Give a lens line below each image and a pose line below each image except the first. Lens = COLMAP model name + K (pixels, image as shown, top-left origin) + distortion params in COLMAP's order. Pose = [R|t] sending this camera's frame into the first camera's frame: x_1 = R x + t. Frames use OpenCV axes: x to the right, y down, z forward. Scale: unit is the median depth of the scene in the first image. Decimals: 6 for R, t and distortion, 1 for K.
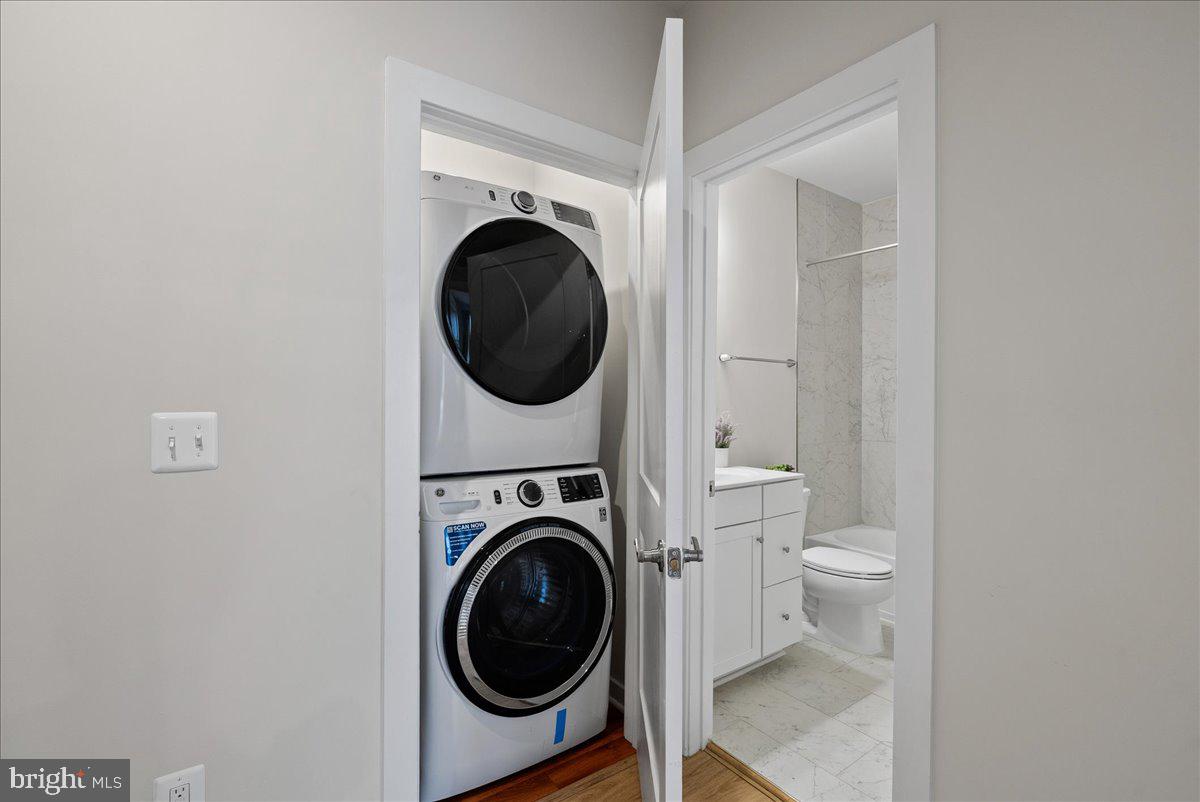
lens RADIAL K [[536.1, 0, 605.1], [0, 536.1, 400.7], [0, 0, 1]] dist [-0.003446, 0.000167]
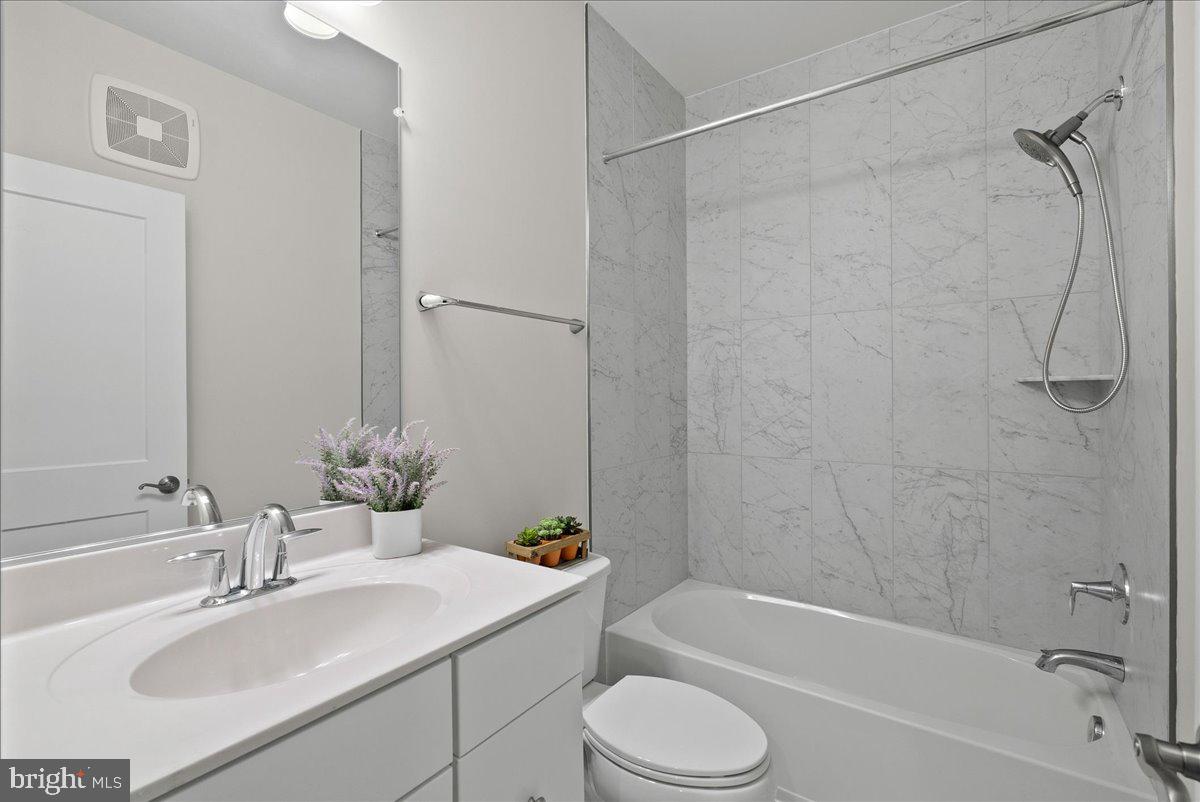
lens RADIAL K [[536.1, 0, 605.1], [0, 536.1, 400.7], [0, 0, 1]] dist [-0.003446, 0.000167]
pose [[0.945780, -0.013376, 0.324533, 0.174173], [0.009872, 0.999874, 0.012440, 0.000573], [-0.324659, -0.008562, 0.945792, 0.420479]]
